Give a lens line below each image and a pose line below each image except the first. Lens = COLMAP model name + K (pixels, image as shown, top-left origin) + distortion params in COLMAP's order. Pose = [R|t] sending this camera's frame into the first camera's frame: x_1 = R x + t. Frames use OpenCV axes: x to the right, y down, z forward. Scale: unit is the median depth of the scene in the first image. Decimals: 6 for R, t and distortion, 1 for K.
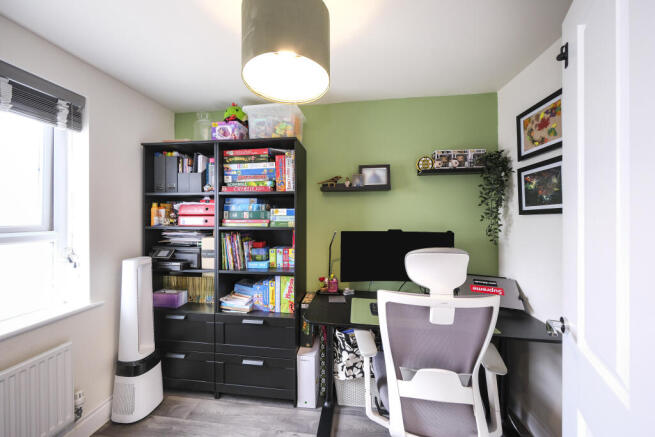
lens RADIAL K [[219.8, 0, 330.6], [0, 219.8, 212.4], [0, 0, 1]] dist [0.000271, -0.000139]
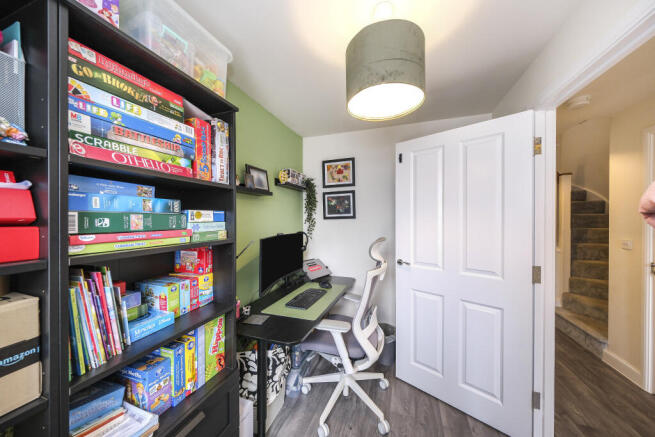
lens RADIAL K [[219.8, 0, 328.4], [0, 219.8, 219.7], [0, 0, 1]] dist [0.000271, -0.000139]
pose [[0.229046, -0.003447, 0.973409, -0.731874], [0.000426, 0.999994, 0.003441, 0.006368], [-0.973415, -0.000373, 0.229046, 0.532281]]
